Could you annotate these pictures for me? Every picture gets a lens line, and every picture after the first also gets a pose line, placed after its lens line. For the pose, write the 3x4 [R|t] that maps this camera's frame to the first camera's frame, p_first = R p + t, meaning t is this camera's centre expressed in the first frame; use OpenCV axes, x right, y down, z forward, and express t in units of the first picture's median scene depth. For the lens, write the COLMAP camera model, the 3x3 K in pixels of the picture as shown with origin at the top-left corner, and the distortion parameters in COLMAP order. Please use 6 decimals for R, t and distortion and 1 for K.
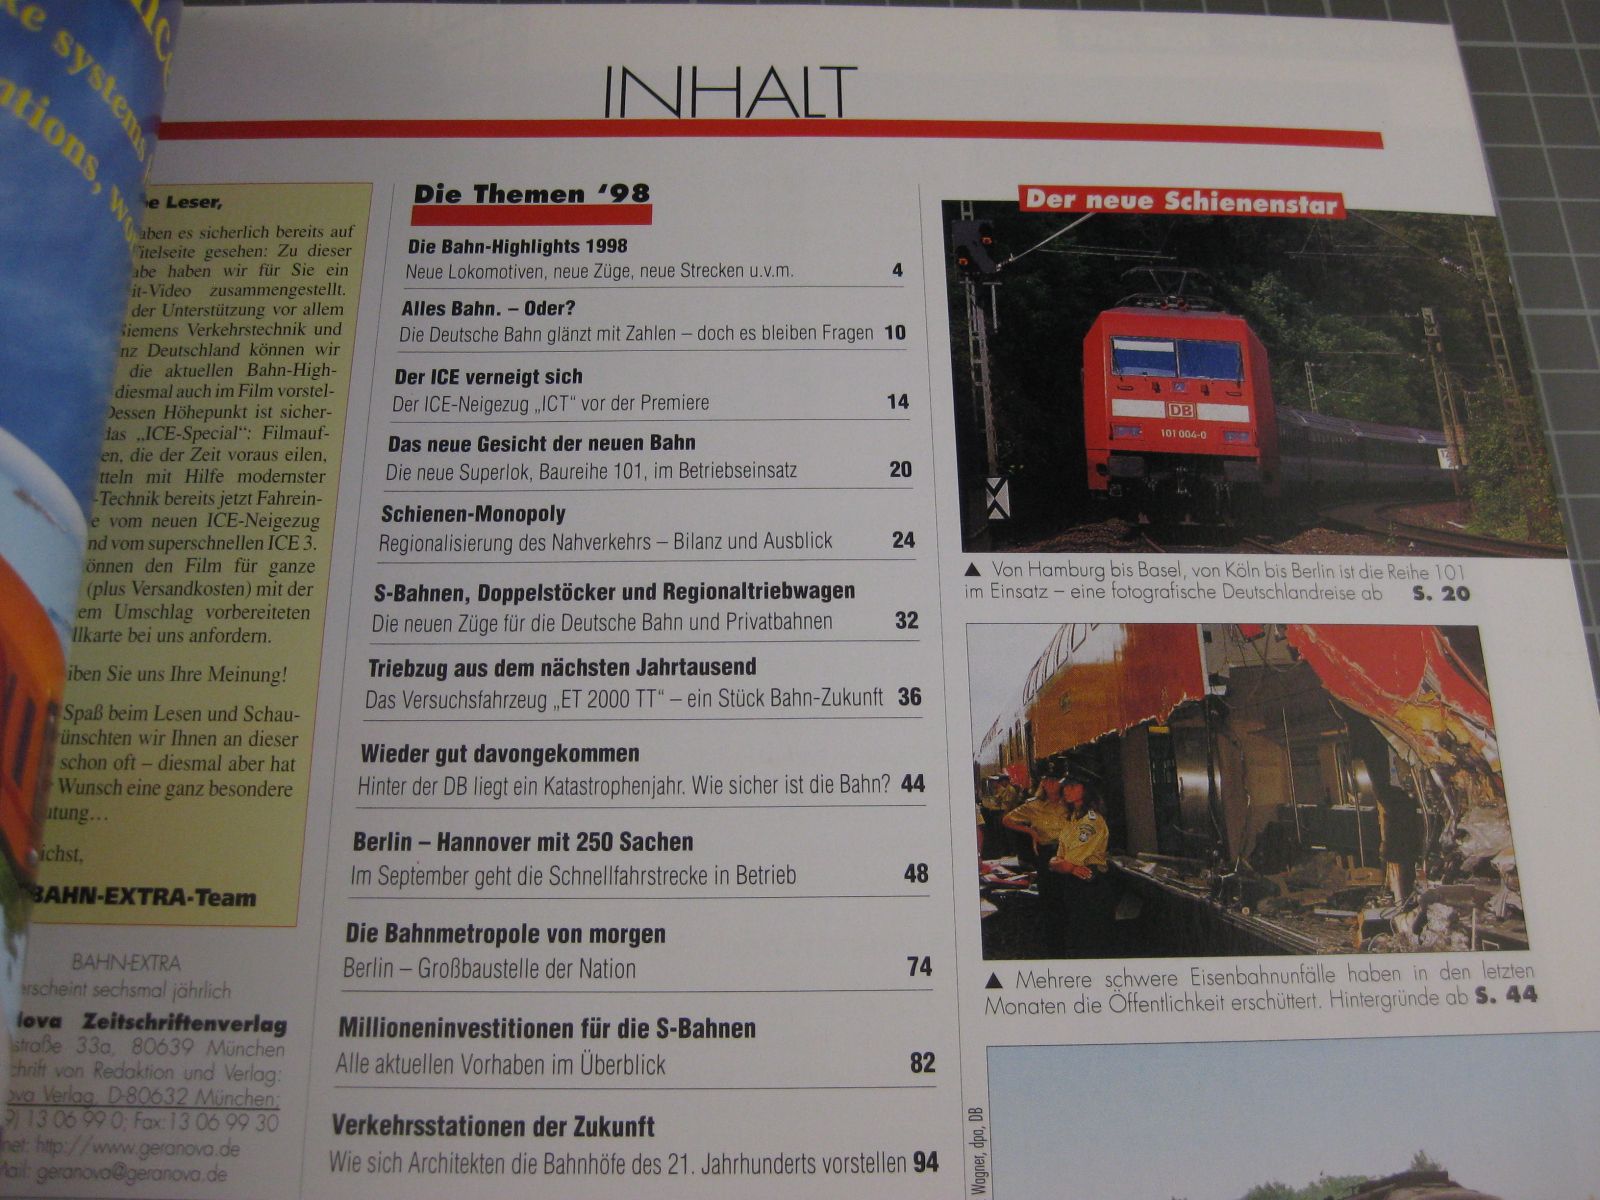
lens RADIAL K [[1737.9, 0, 800.0], [0, 1737.9, 600.0], [0, 0, 1]] dist [-0.202882, 0.128866]
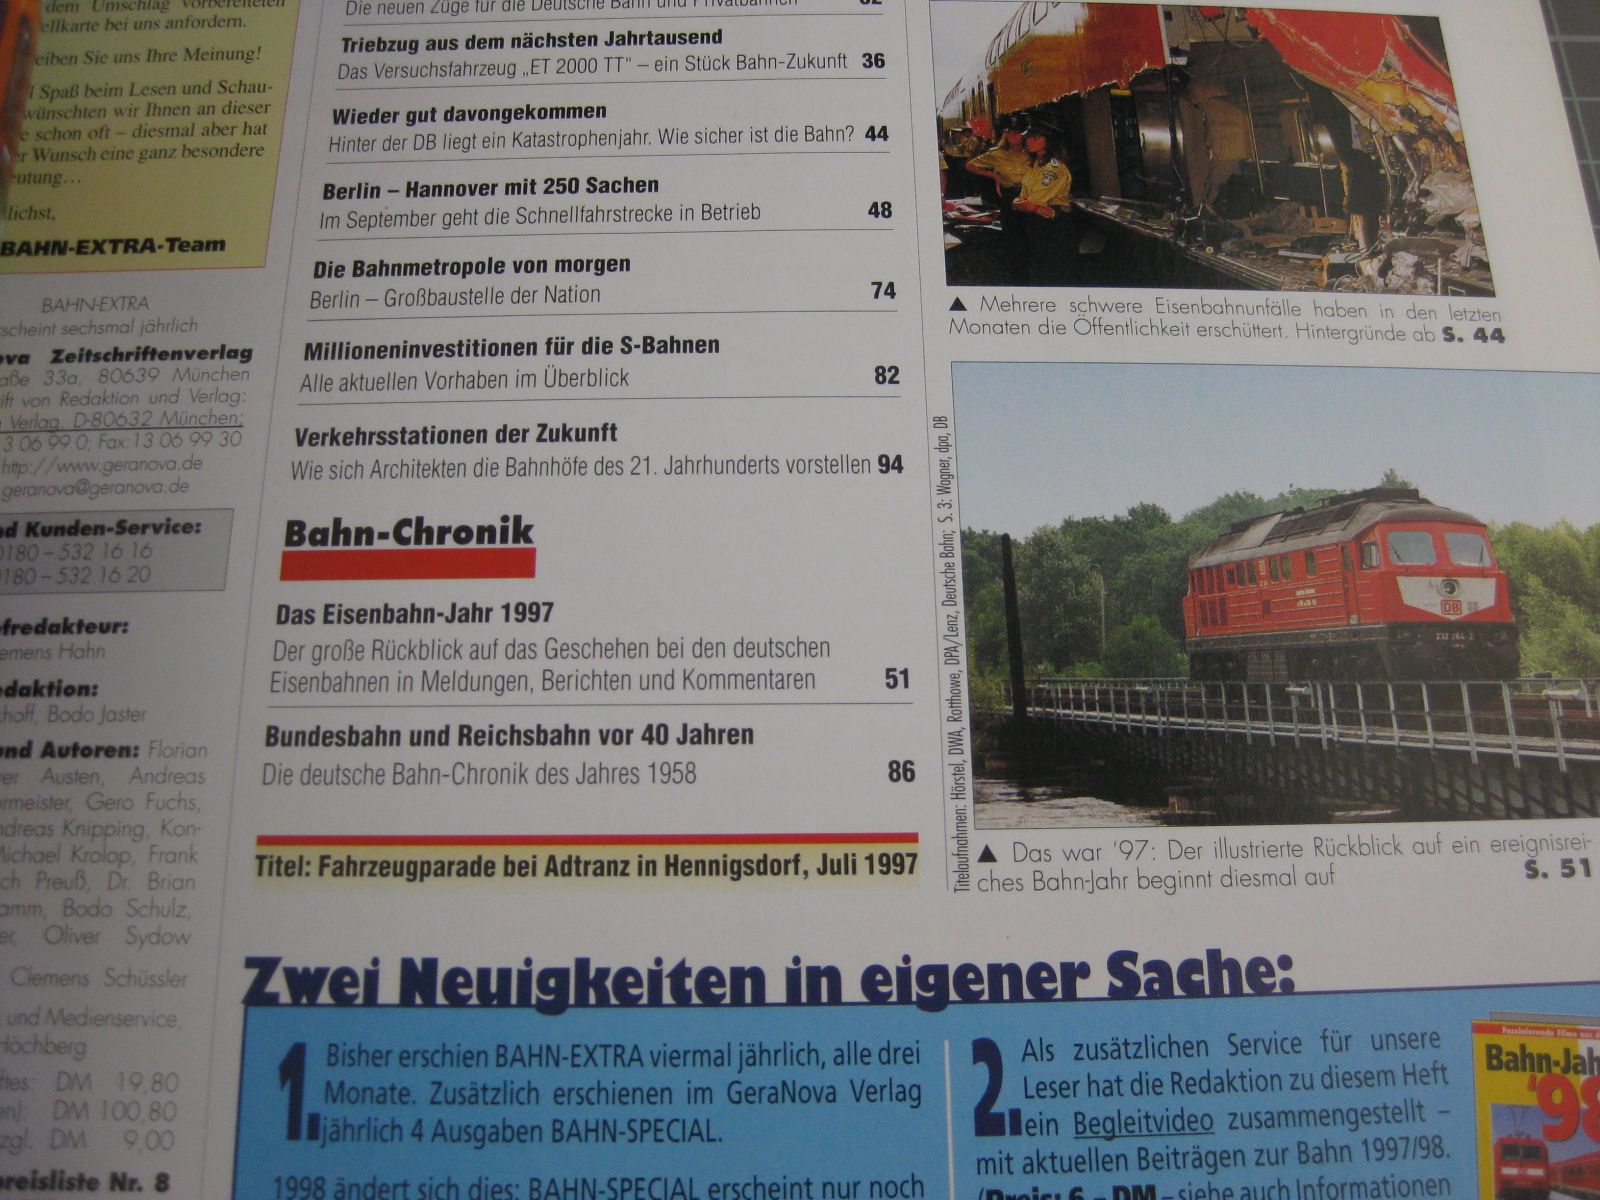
lens RADIAL K [[1737.9, 0, 800.0], [0, 1737.9, 600.0], [0, 0, 1]] dist [-0.202882, 0.128866]
pose [[0.999973, -0.006571, -0.003399, 0.022634], [0.006757, 0.998291, 0.058040, 0.326743], [0.003012, -0.058062, 0.998308, -0.013428]]
